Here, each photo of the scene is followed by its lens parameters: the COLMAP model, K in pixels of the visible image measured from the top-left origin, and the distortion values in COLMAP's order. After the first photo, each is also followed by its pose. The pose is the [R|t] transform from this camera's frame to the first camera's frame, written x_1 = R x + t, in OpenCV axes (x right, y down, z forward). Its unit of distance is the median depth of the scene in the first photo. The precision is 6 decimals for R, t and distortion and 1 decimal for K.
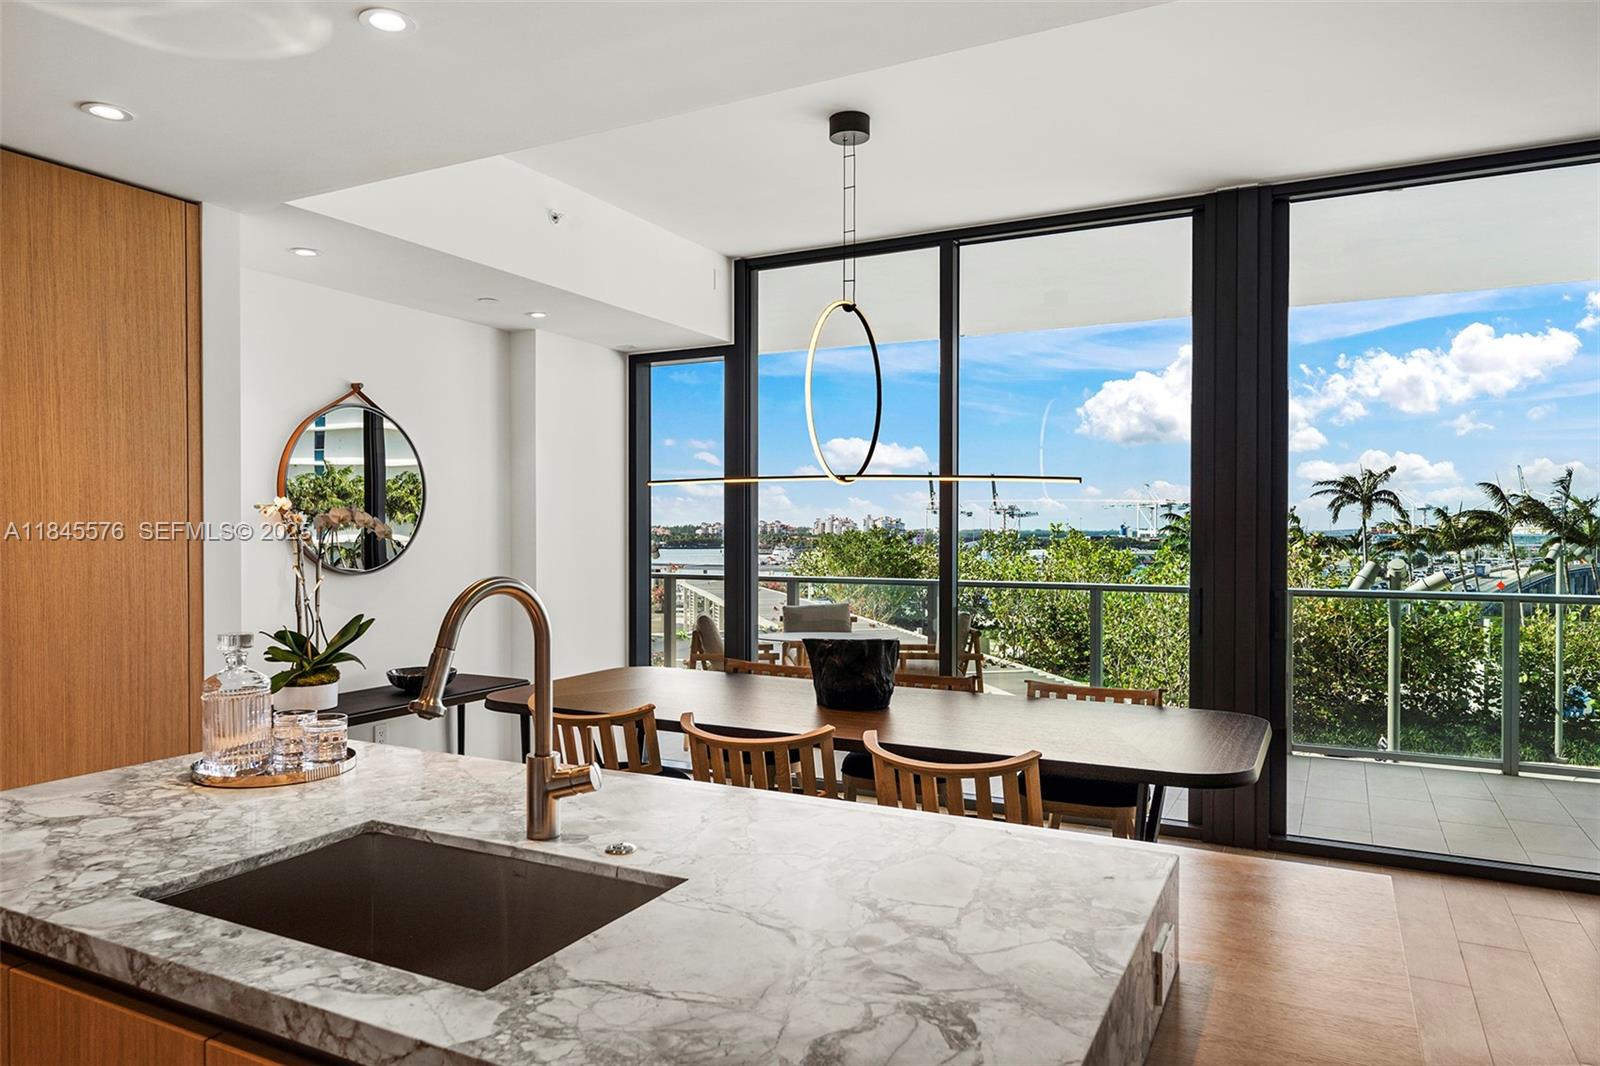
lens RADIAL K [[1035.1, 0, 766.7], [0, 1035.1, 544.2], [0, 0, 1]] dist [0.001363, 0.002424]
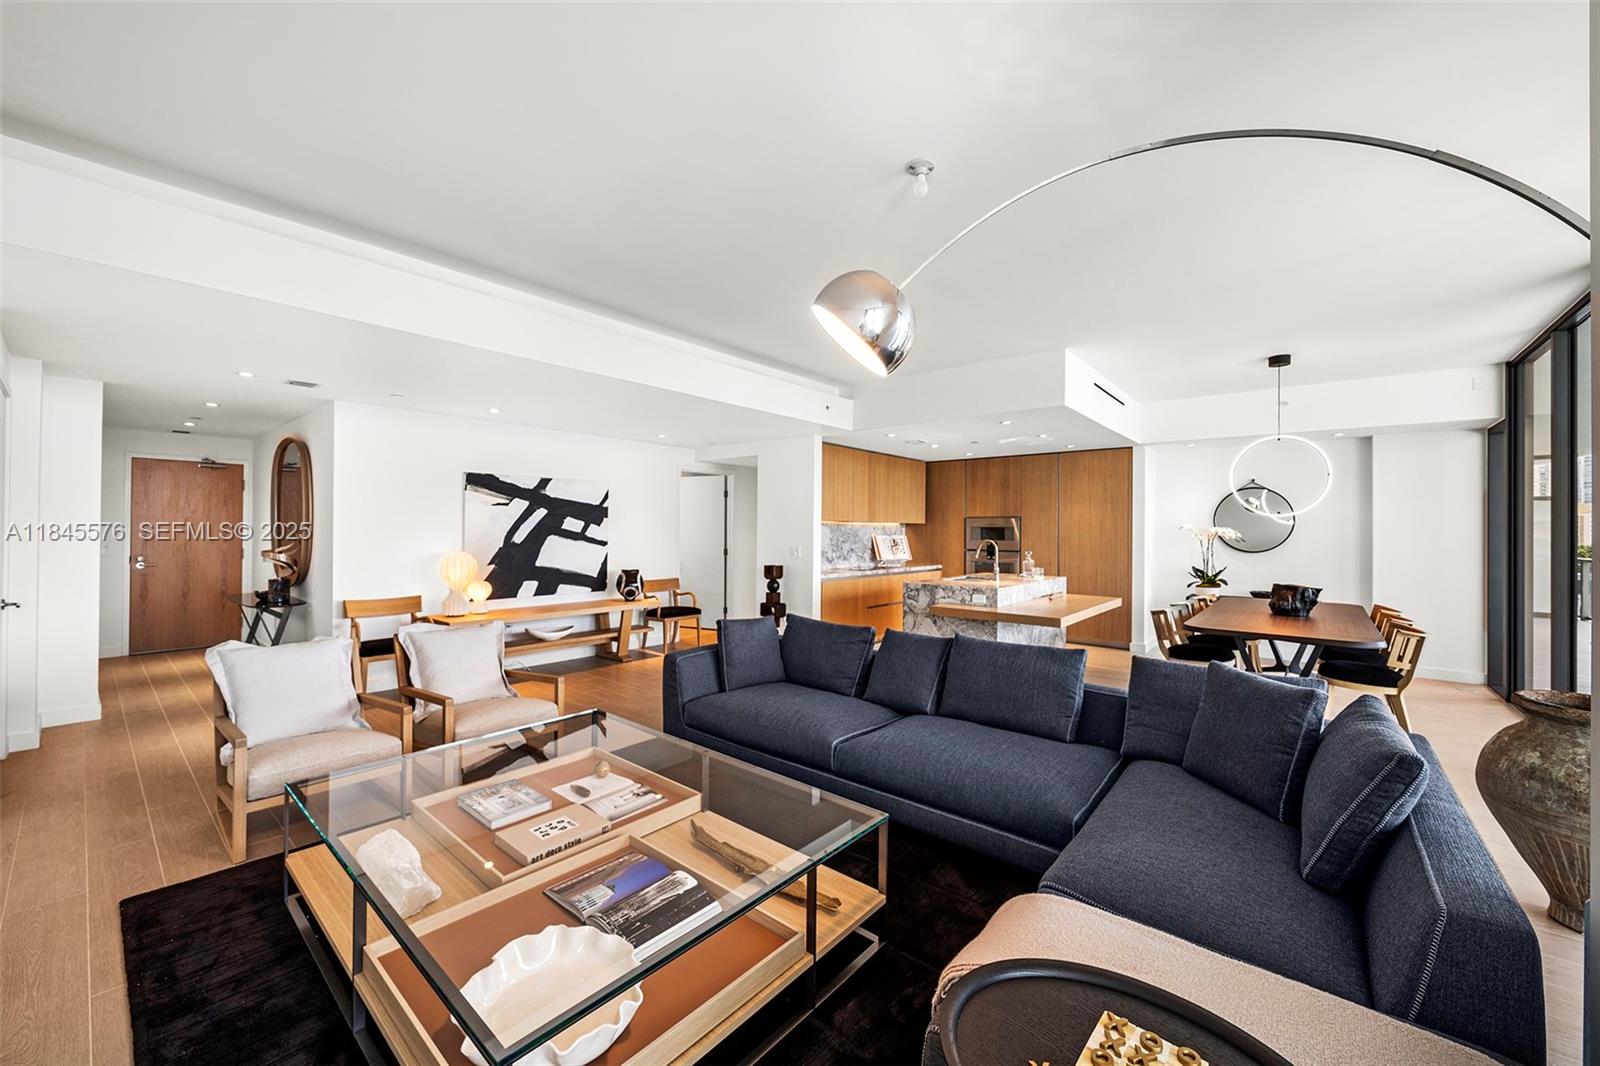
lens RADIAL K [[616.3, 0, 800.0], [0, 616.3, 533.0], [0, 0, 1]] dist [0.000238, 0.000007]
pose [[-0.208287, 0.000208, -0.978068, 3.528568], [-0.022935, 0.999724, 0.005097, -0.003096], [0.977799, 0.023494, -0.208224, 0.562277]]
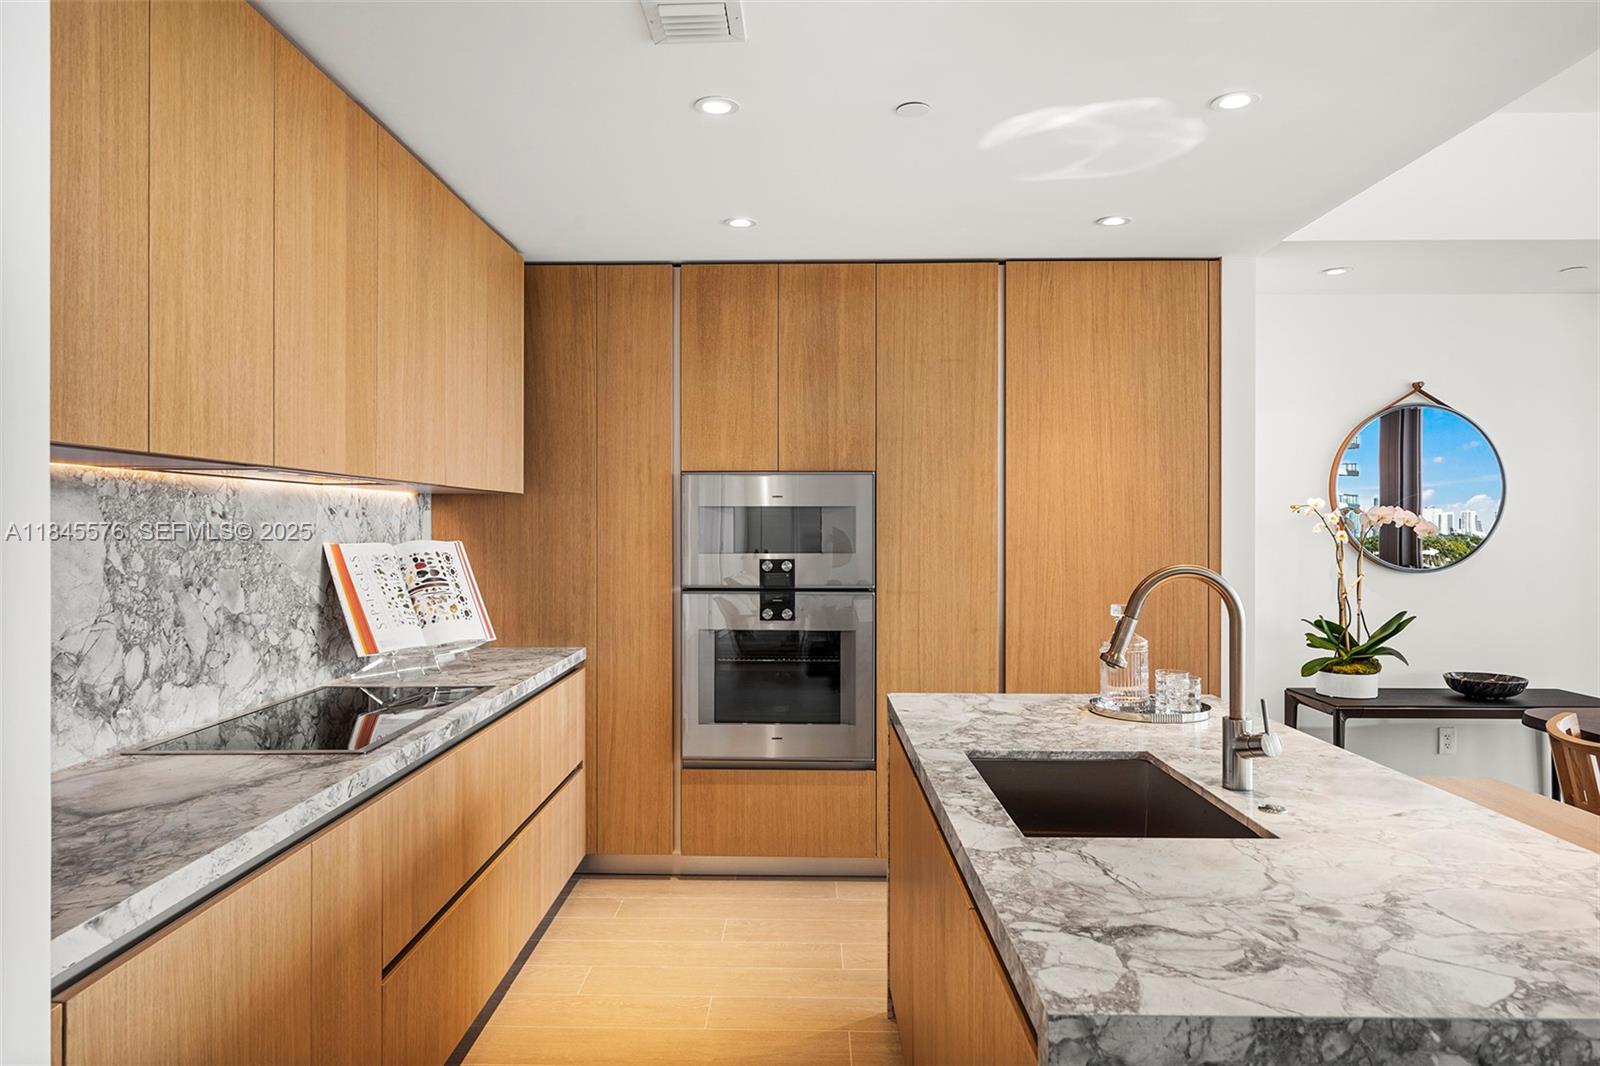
lens RADIAL K [[1042.0, 0, 800.0], [0, 1042.0, 533.0], [0, 0, 1]] dist [-0.000184, 0.001107]
pose [[0.458459, 0.005883, -0.888696, 0.590310], [-0.014323, 0.999897, -0.000770, 0.000952], [0.888600, 0.013081, 0.458496, 0.013264]]
